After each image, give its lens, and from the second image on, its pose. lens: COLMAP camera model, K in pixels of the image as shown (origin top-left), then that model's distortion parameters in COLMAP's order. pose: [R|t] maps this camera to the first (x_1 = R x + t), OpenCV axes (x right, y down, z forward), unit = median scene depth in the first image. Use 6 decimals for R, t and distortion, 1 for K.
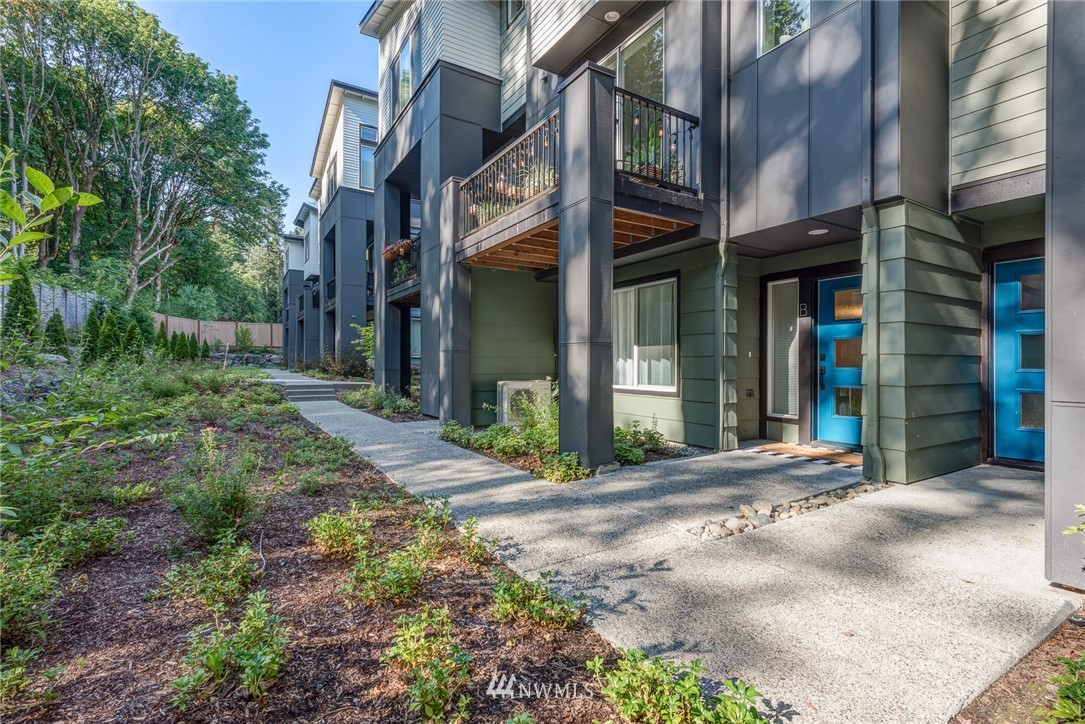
lens RADIAL K [[501.5, 0, 542.5], [0, 501.5, 362.0], [0, 0, 1]] dist [-0.003174, -0.000267]
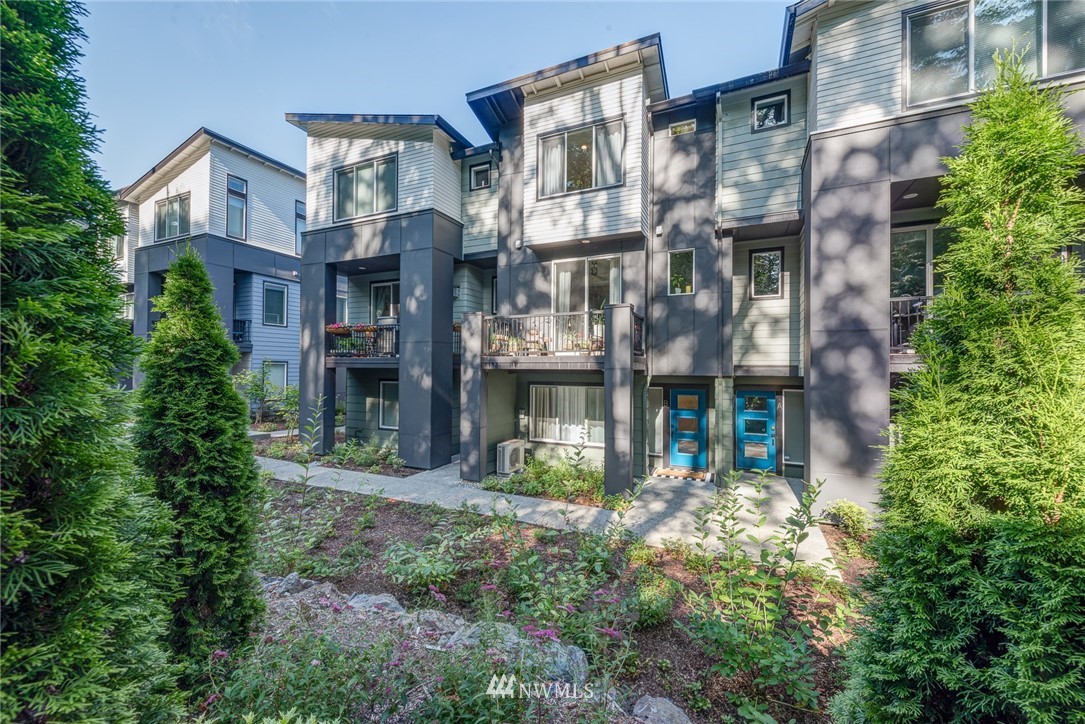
lens RADIAL K [[427.6, 0, 544.5], [0, 427.6, 360.7], [0, 0, 1]] dist [0.010083, -0.000171]
pose [[0.839922, 0.013317, 0.542543, -0.858995], [-0.003605, 0.999814, -0.018960, -0.241624], [-0.542695, 0.013969, 0.839814, -0.220340]]
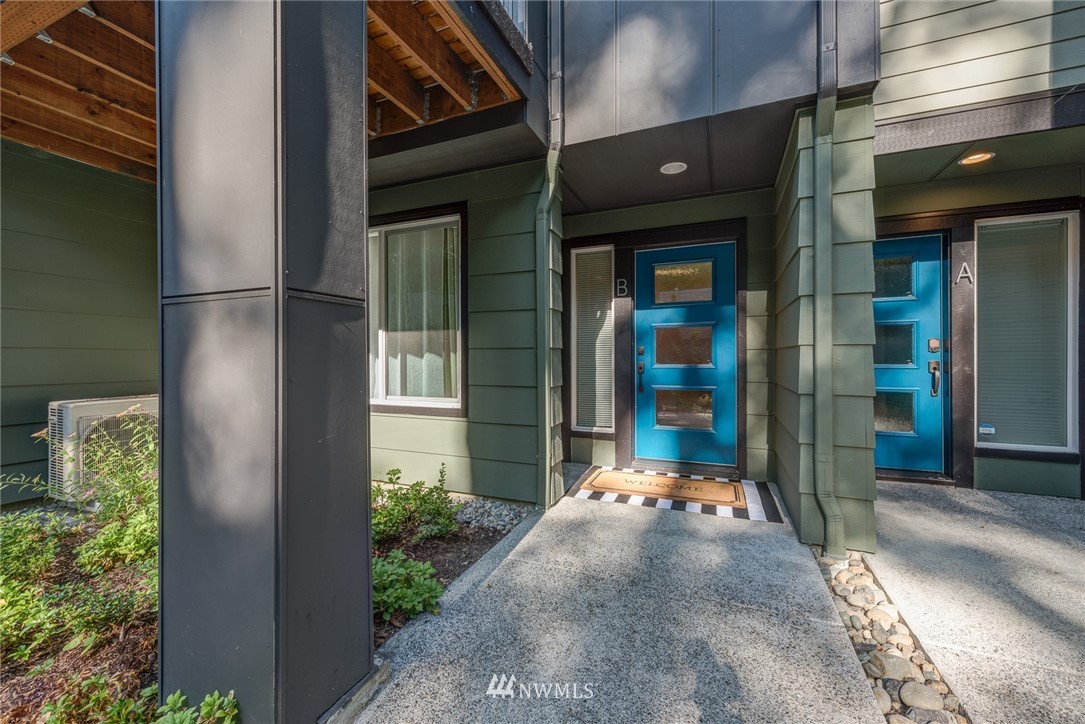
lens RADIAL K [[427.6, 0, 544.5], [0, 427.6, 360.7], [0, 0, 1]] dist [0.010083, -0.000171]
pose [[0.814041, -0.009320, 0.580732, 0.055180], [0.004775, 0.999945, 0.009354, -0.001524], [-0.580787, -0.004841, 0.814041, 0.539621]]
